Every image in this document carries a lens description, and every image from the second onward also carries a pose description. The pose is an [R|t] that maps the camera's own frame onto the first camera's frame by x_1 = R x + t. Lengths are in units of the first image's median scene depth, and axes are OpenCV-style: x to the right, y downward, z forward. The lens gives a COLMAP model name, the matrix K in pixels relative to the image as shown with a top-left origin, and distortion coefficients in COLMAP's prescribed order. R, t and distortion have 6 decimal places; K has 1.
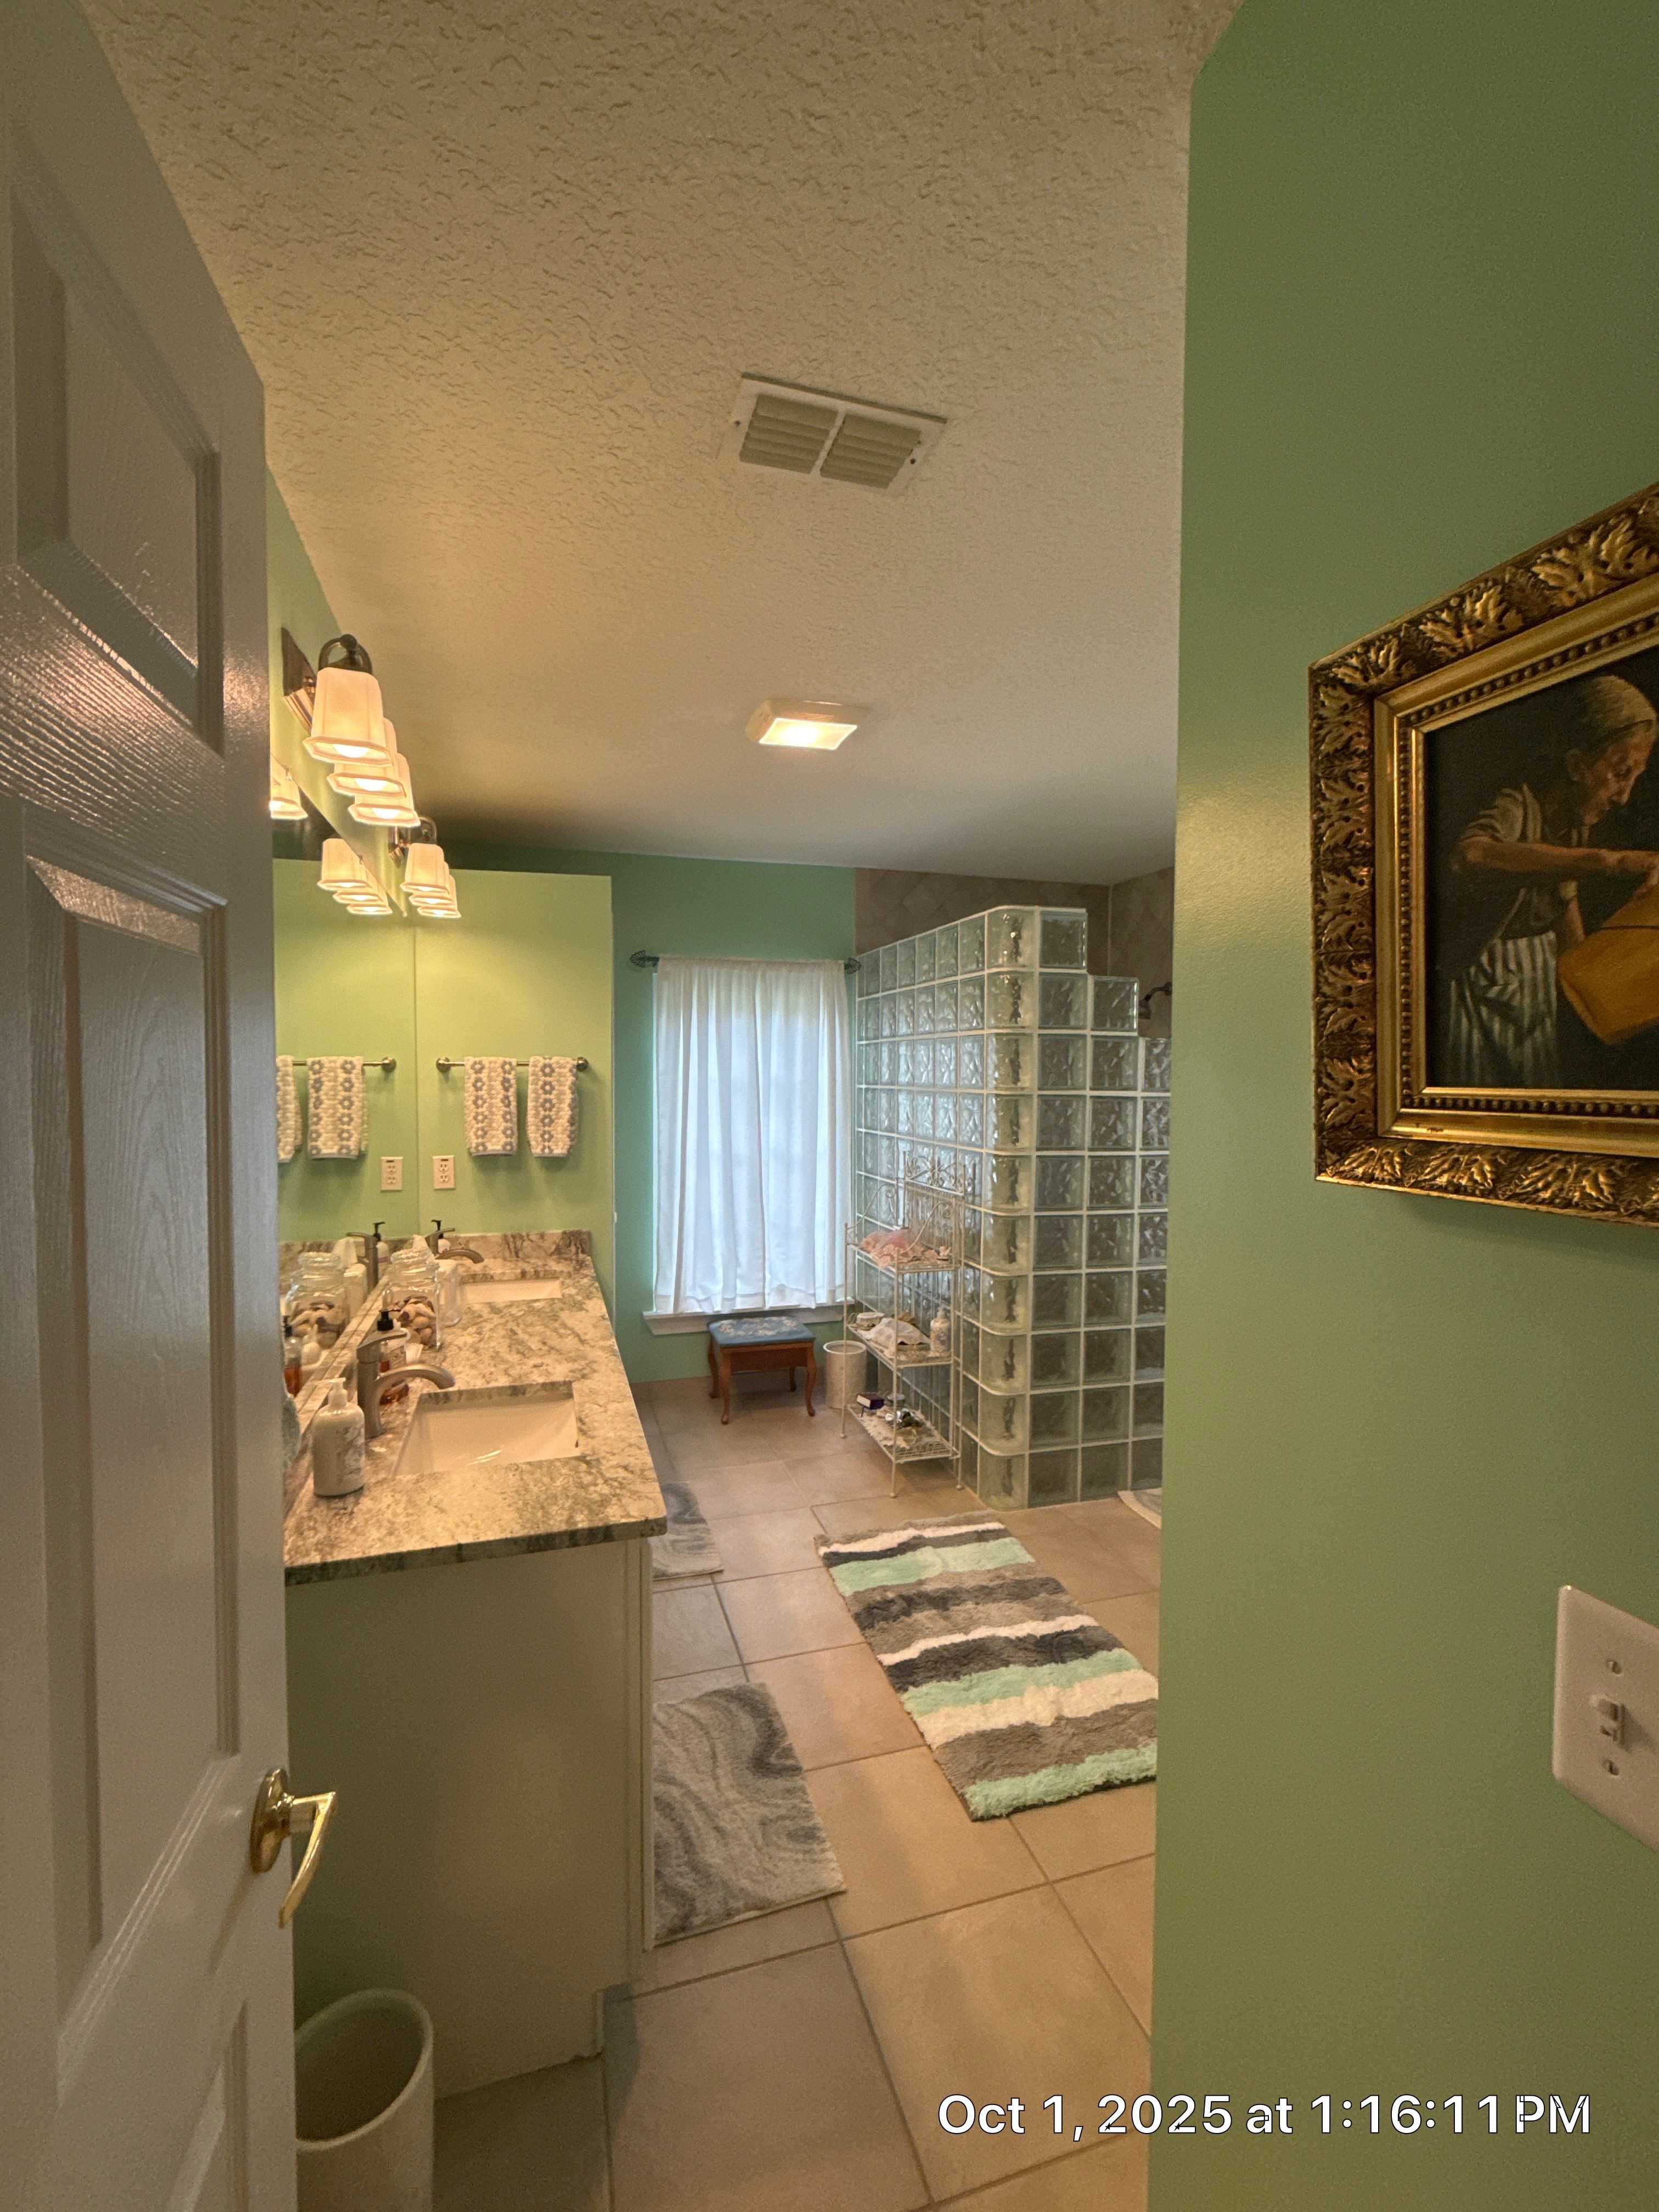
lens RADIAL K [[951.3, 0, 830.4], [0, 951.3, 1105.4], [0, 0, 1]] dist [-0.000870, 0.000056]
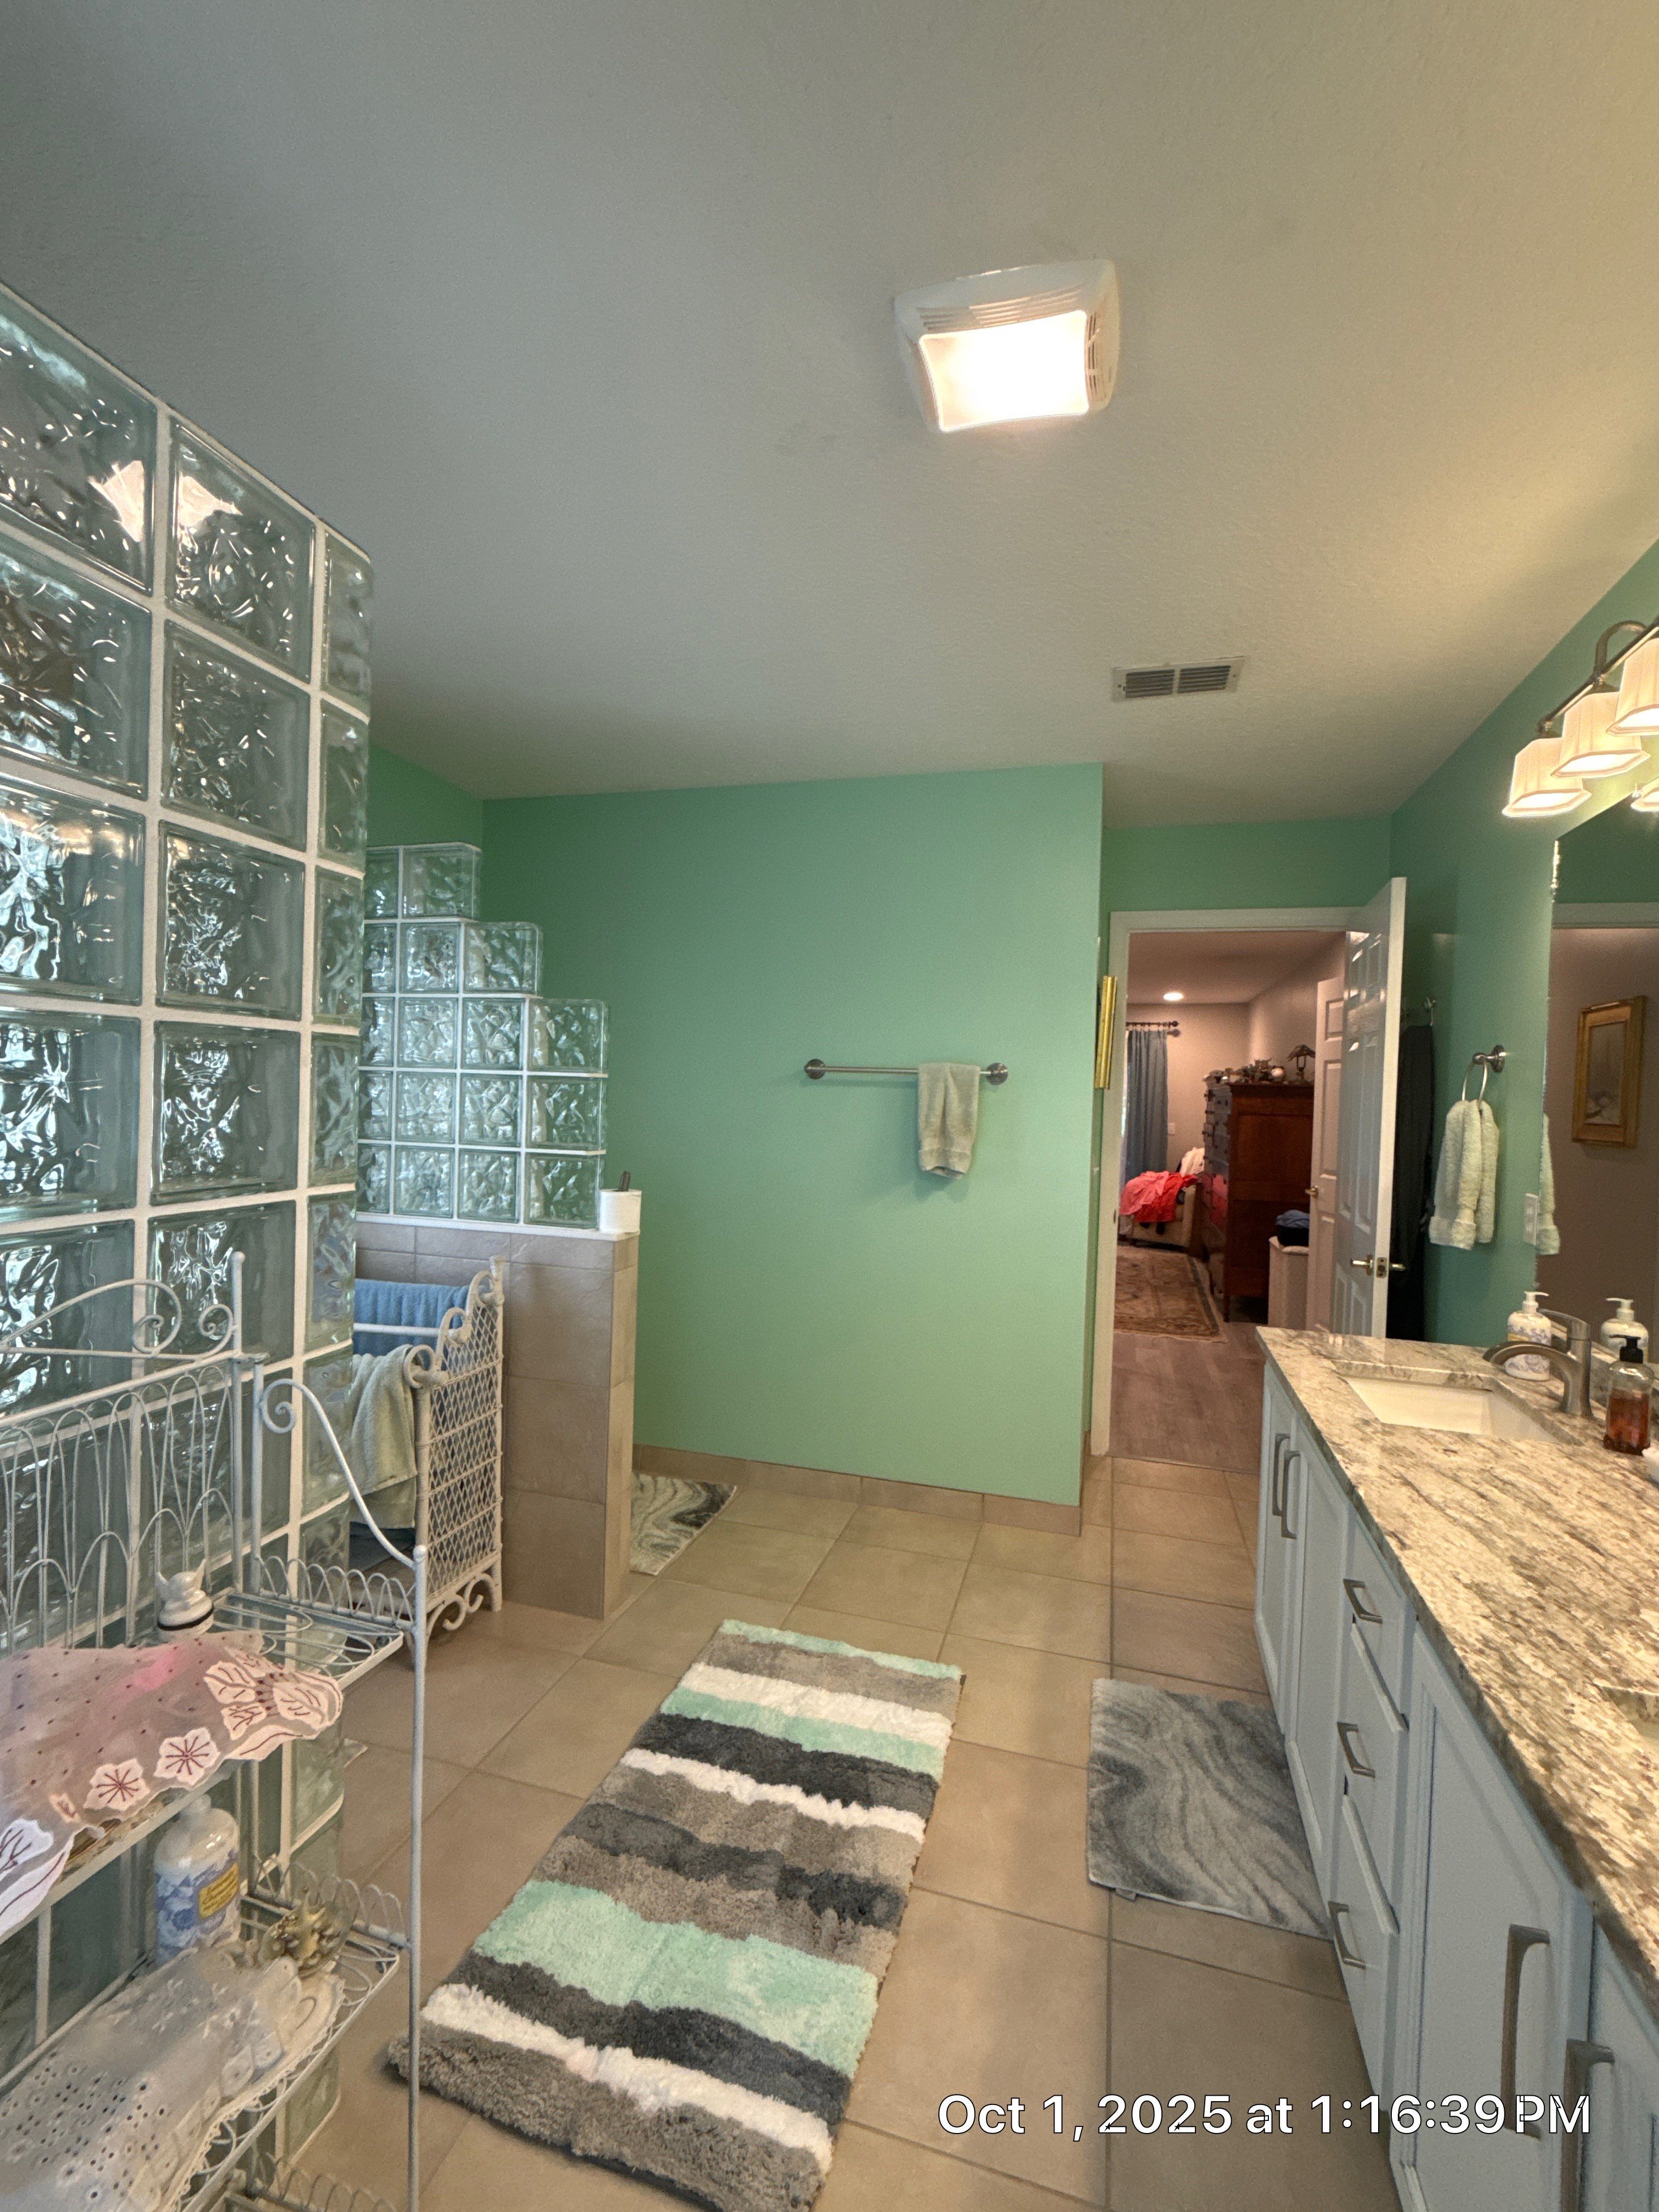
lens RADIAL K [[951.3, 0, 821.3], [0, 951.3, 1121.0], [0, 0, 1]] dist [-0.000870, 0.000056]
pose [[-0.820388, -0.040927, 0.570341, -0.207889], [-0.016754, 0.998727, 0.047569, 0.001009], [-0.571562, 0.029470, -0.820029, 1.209835]]
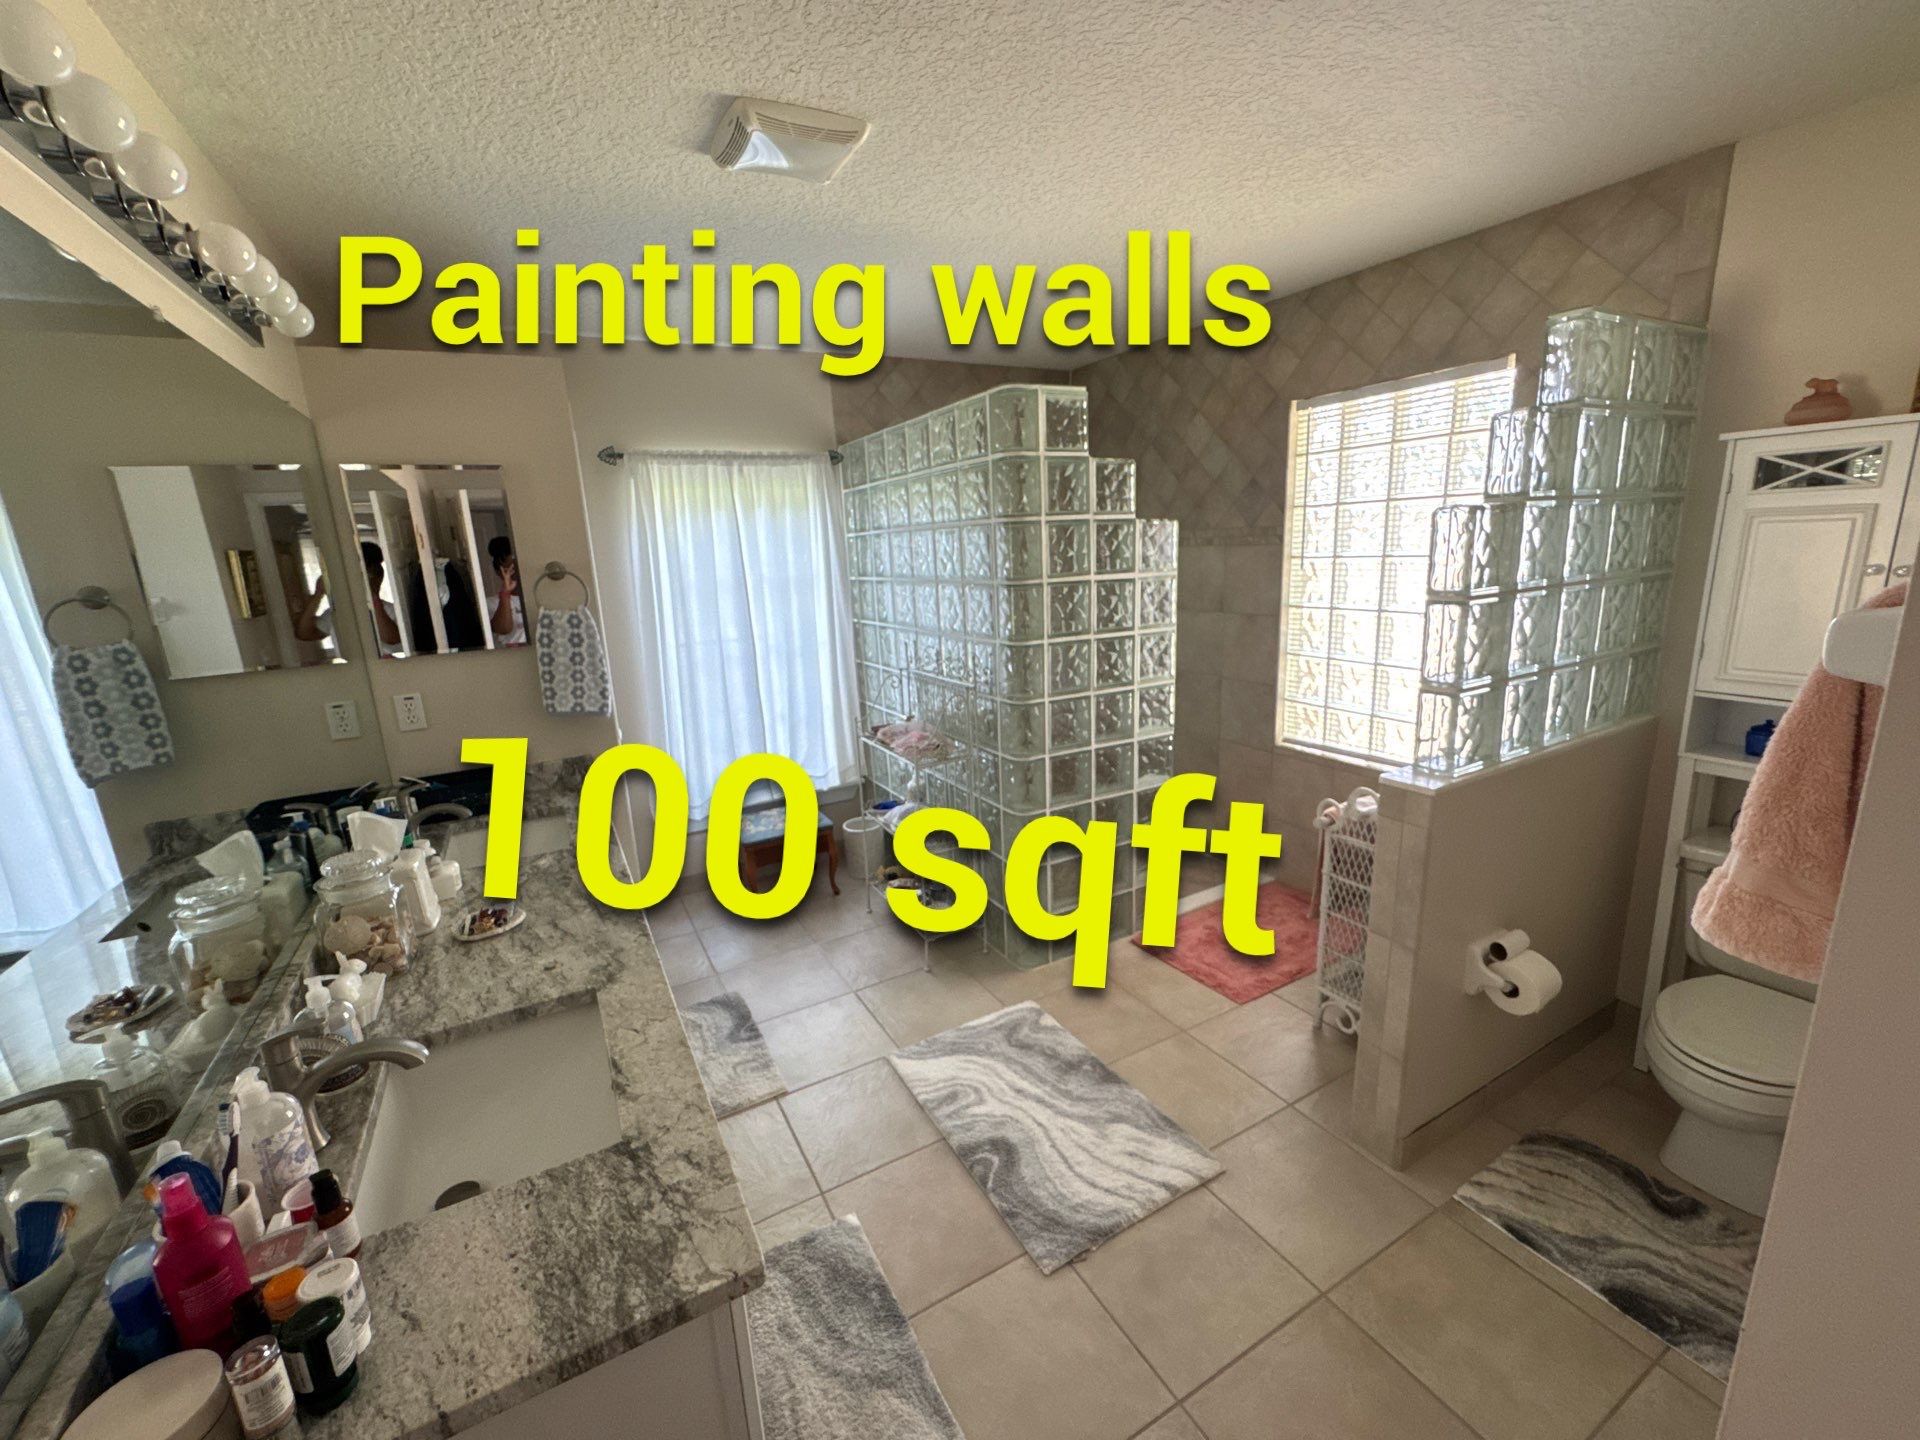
lens RADIAL K [[764.4, 0, 951.5], [0, 764.4, 711.5], [0, 0, 1]] dist [-0.000956, -0.000106]
pose [[0.978123, -0.094256, 0.185449, -0.044699], [0.060565, 0.981872, 0.179606, -0.029005], [-0.199016, -0.164445, 0.966101, 0.214153]]
